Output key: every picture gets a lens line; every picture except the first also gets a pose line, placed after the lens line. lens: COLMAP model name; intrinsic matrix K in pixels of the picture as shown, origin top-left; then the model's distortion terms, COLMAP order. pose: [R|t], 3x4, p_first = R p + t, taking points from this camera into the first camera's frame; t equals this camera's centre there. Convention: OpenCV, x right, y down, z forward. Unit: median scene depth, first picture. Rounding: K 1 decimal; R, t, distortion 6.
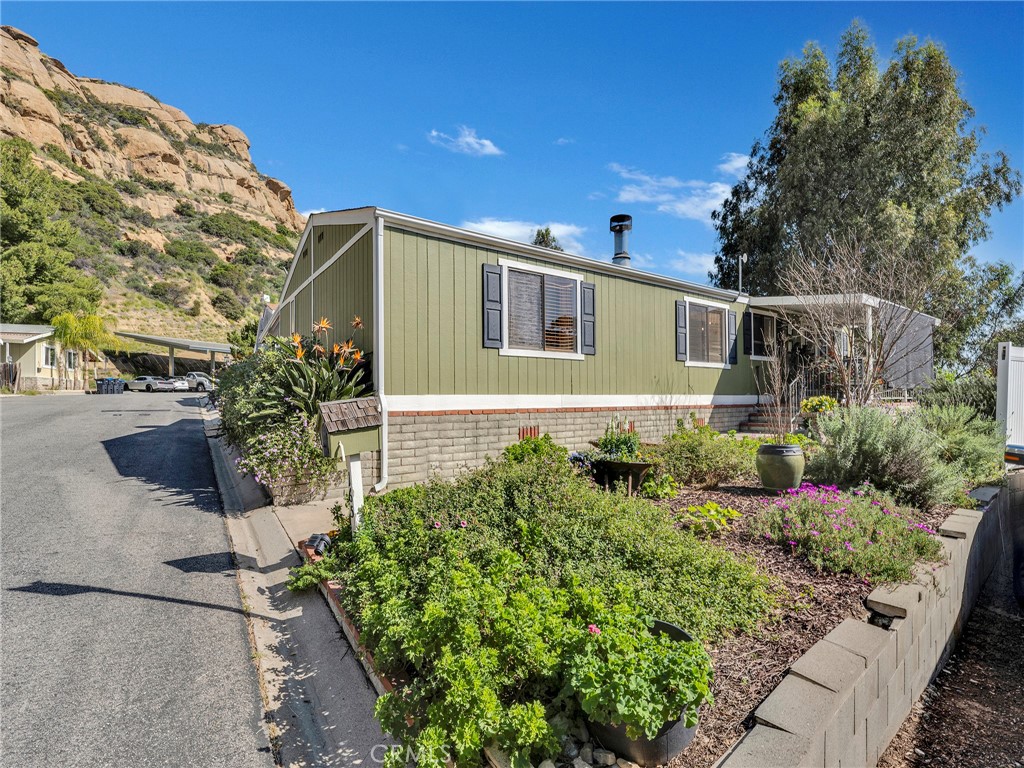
lens RADIAL K [[467.8, 0, 510.4], [0, 467.8, 391.4], [0, 0, 1]] dist [-0.002396, 0.002504]
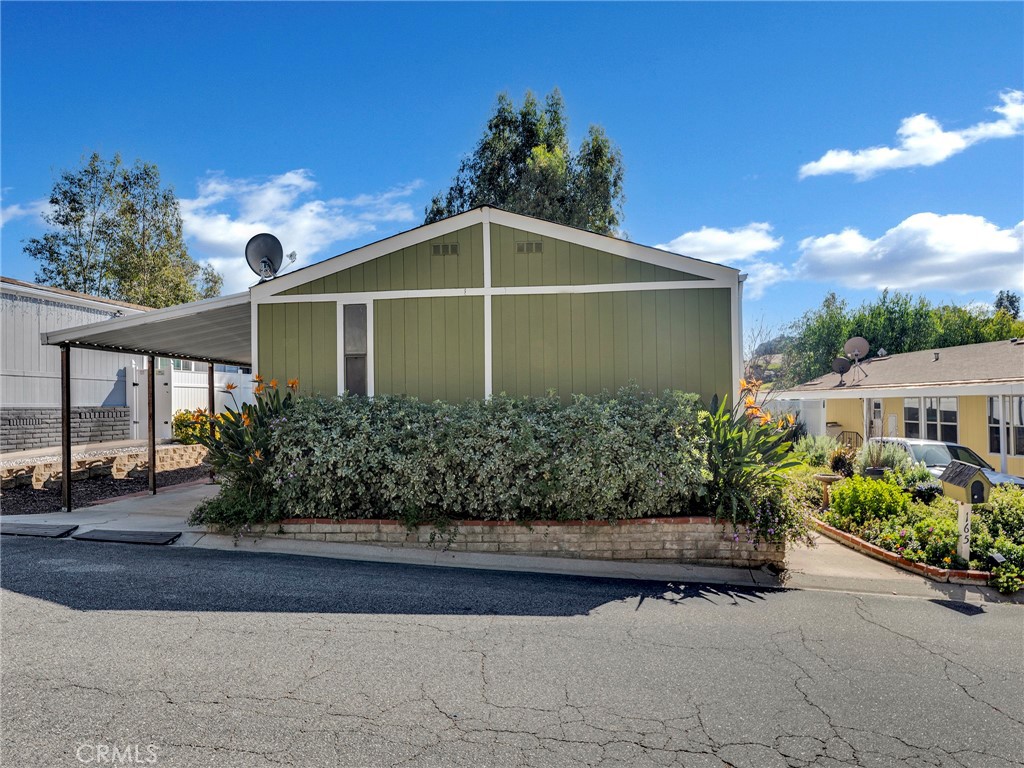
lens RADIAL K [[612.8, 0, 504.8], [0, 612.8, 397.1], [0, 0, 1]] dist [-0.002941, 0.000996]
pose [[0.642851, 0.011110, 0.765911, -0.395531], [-0.002913, 0.999923, -0.012060, -0.023432], [-0.765986, 0.005522, 0.642834, 0.125868]]
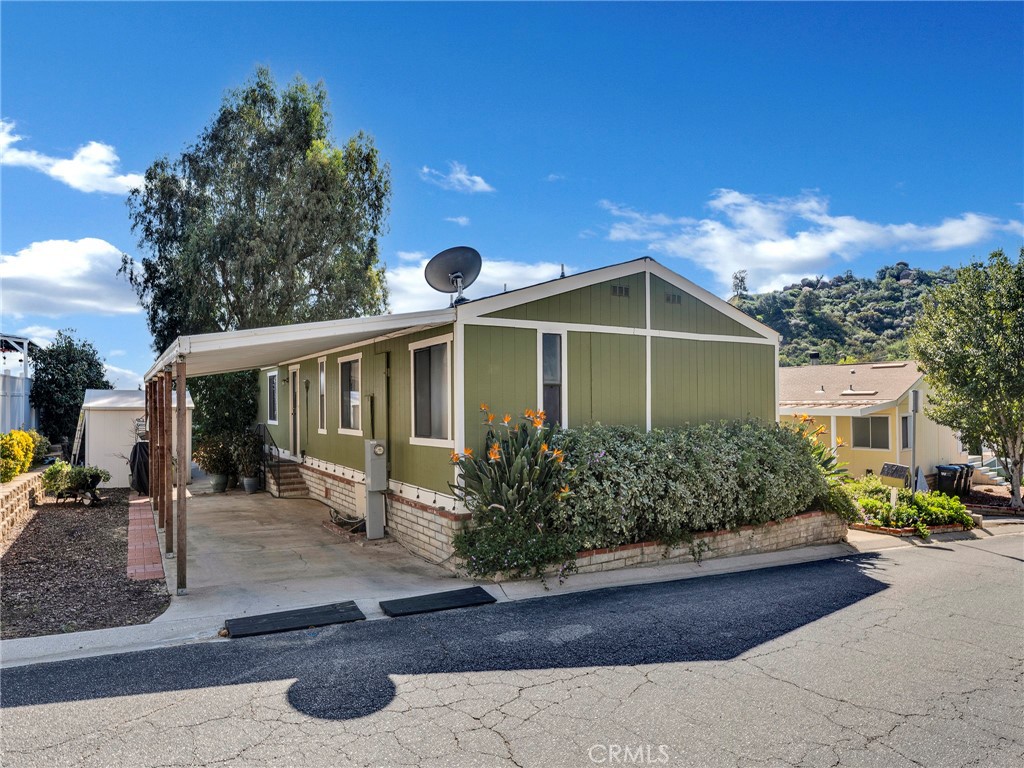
lens RADIAL K [[612.8, 0, 515.9], [0, 612.8, 393.3], [0, 0, 1]] dist [-0.002941, 0.000996]
pose [[0.052156, 0.025875, 0.998304, -0.529801], [-0.010085, 0.999627, -0.025382, -0.036664], [-0.998588, -0.008744, 0.052398, 0.408894]]
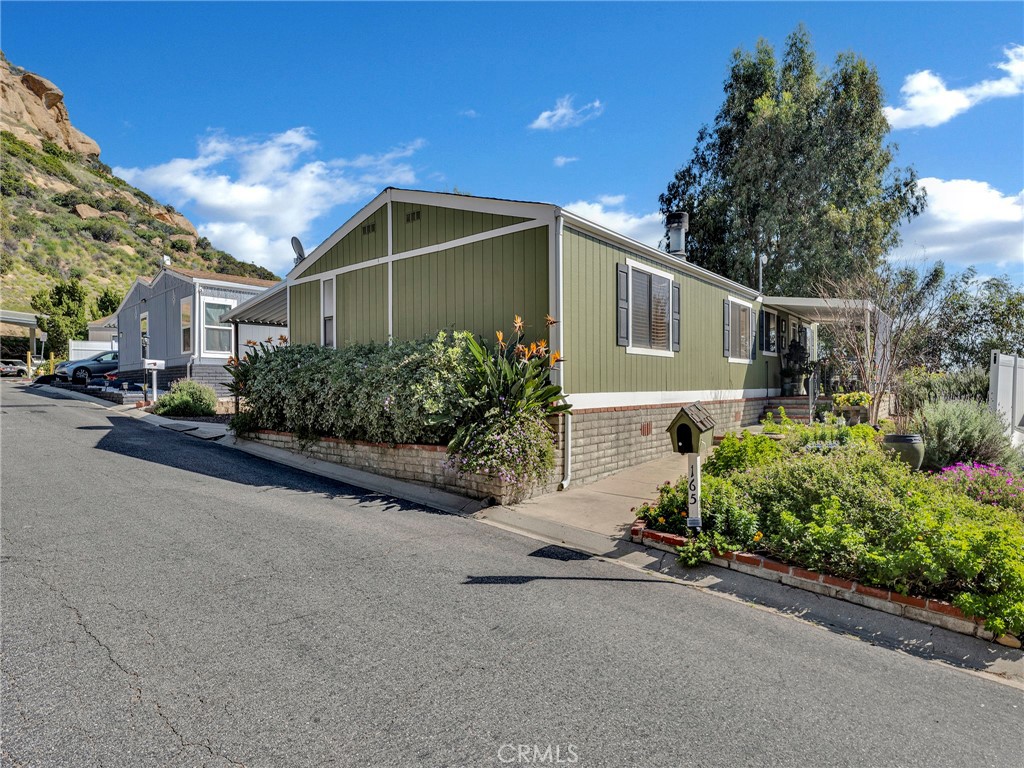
lens RADIAL K [[553.4, 0, 510.0], [0, 553.4, 388.9], [0, 0, 1]] dist [0.000932, -0.000627]
pose [[0.967043, 0.001097, 0.254610, -0.163407], [-0.006544, 0.999768, 0.020546, -0.006267], [-0.254528, -0.021535, 0.966826, -0.030847]]
